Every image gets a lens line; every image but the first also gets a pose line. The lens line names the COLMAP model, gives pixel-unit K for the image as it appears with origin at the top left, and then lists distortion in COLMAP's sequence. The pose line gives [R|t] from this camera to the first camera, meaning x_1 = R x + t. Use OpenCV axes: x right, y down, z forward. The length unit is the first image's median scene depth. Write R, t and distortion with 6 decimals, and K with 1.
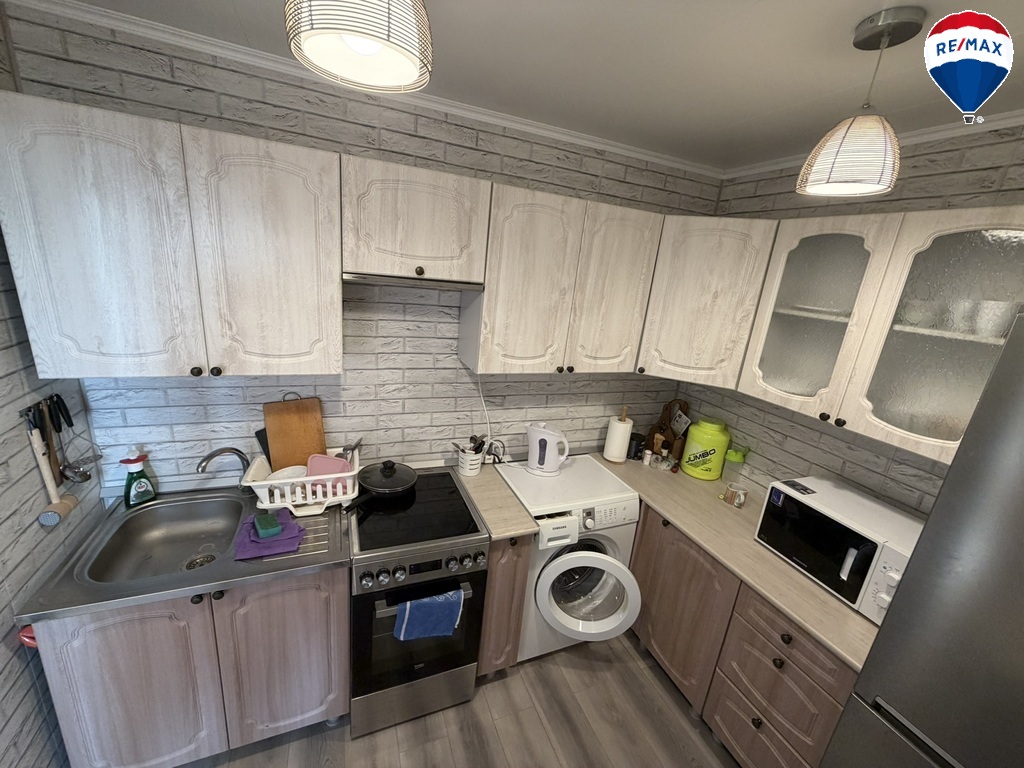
lens RADIAL K [[410.0, 0, 508.6], [0, 410.0, 384.3], [0, 0, 1]] dist [-0.001178, -0.000106]
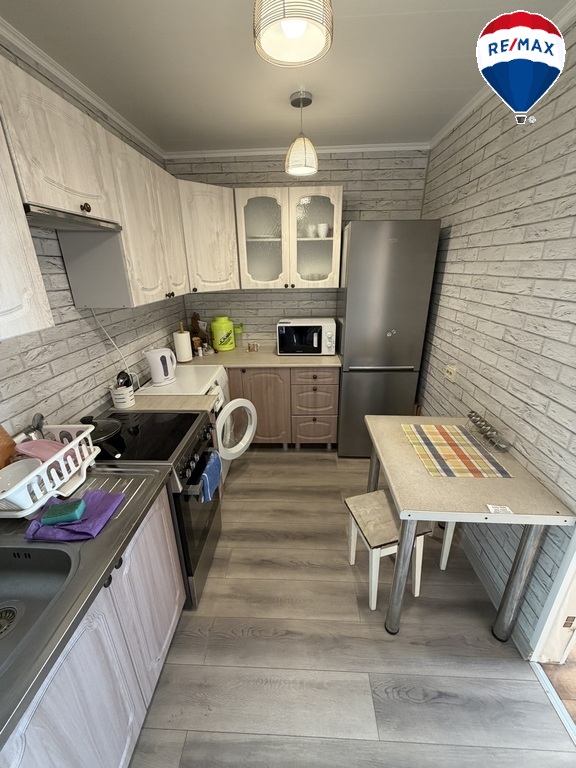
lens RADIAL K [[307.5, 0, 288.0], [0, 307.5, 384.0], [0, 0, 1]] dist [-0.001178, -0.000106]
pose [[0.406357, -0.422550, 0.810139, -0.663540], [0.305289, 0.898477, 0.315495, 0.027547], [-0.861204, 0.119123, 0.494103, 0.185298]]
